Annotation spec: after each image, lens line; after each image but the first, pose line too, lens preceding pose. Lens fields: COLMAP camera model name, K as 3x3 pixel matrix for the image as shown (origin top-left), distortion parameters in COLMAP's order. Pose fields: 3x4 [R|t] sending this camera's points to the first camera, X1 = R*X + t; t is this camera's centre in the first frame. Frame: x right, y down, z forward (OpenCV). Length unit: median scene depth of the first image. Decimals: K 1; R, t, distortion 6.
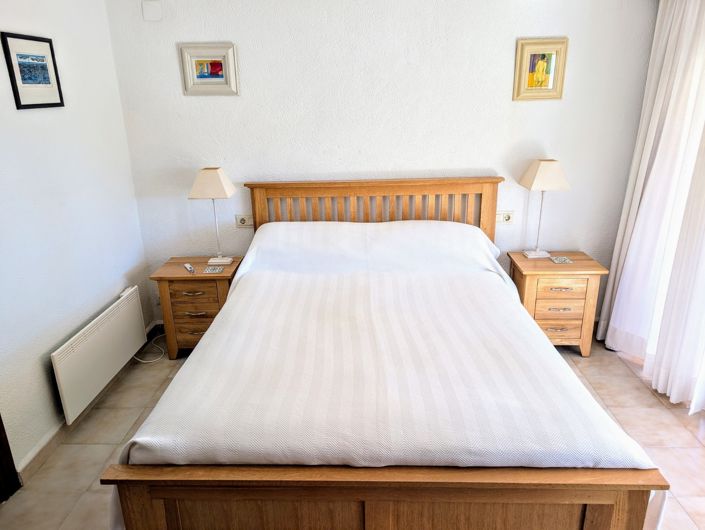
lens RADIAL K [[507.7, 0, 347.2], [0, 507.7, 263.3], [0, 0, 1]] dist [0.026498, -0.023551]
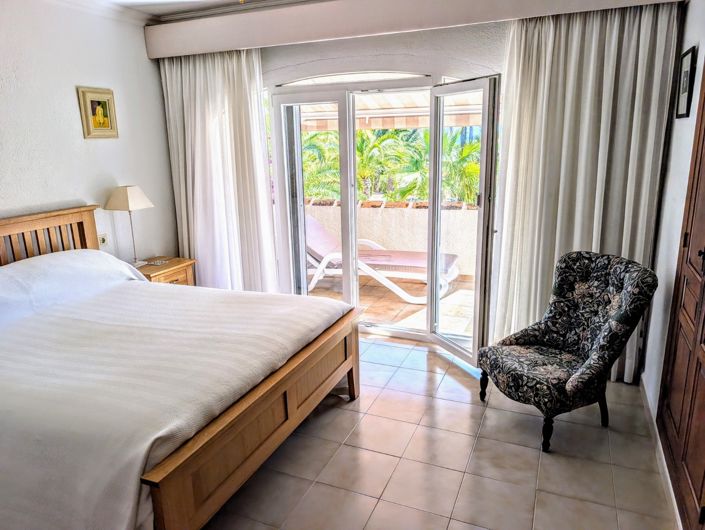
lens RADIAL K [[507.7, 0, 352.1], [0, 507.7, 264.1], [0, 0, 1]] dist [0.026498, -0.023551]
pose [[0.356011, -0.213624, 0.909737, -0.565897], [0.306033, 0.946488, 0.102493, 0.014606], [-0.882950, 0.241920, 0.402336, 0.074815]]
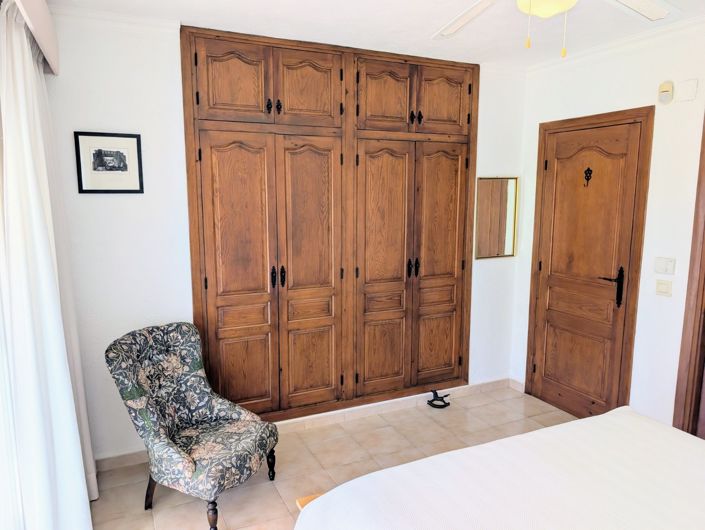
lens RADIAL K [[507.7, 0, 354.0], [0, 507.7, 266.1], [0, 0, 1]] dist [0.026498, -0.023551]
pose [[-0.886522, 0.088120, -0.454218, 0.462842], [-0.129614, 0.895092, 0.426627, -0.278787], [0.444161, 0.437087, -0.782097, 0.810916]]
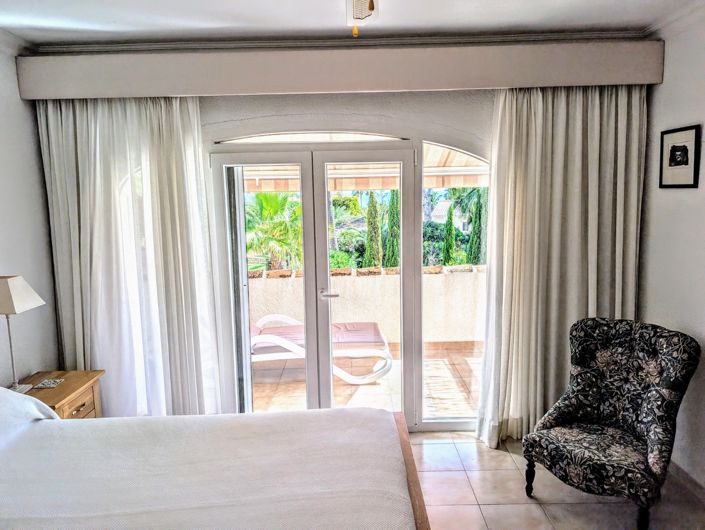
lens RADIAL K [[507.7, 0, 349.8], [0, 507.7, 263.2], [0, 0, 1]] dist [0.026498, -0.023551]
pose [[-0.037424, -0.120646, 0.991990, -0.449413], [0.333642, 0.934214, 0.126206, -0.140122], [-0.941957, 0.335692, 0.005290, 0.453101]]
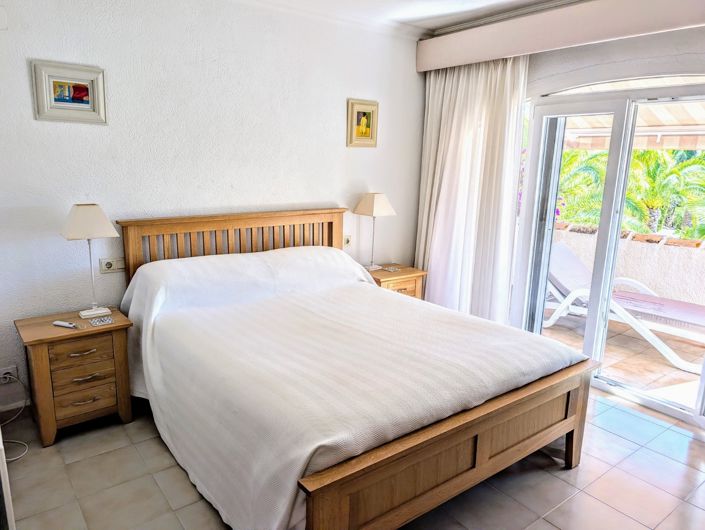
lens RADIAL K [[507.7, 0, 346.3], [0, 507.7, 266.6], [0, 0, 1]] dist [0.026498, -0.023551]
pose [[0.774457, -0.097045, 0.625139, -0.481452], [0.159876, 0.986112, -0.044982, 0.026707], [-0.612092, 0.134781, 0.779216, 0.071089]]
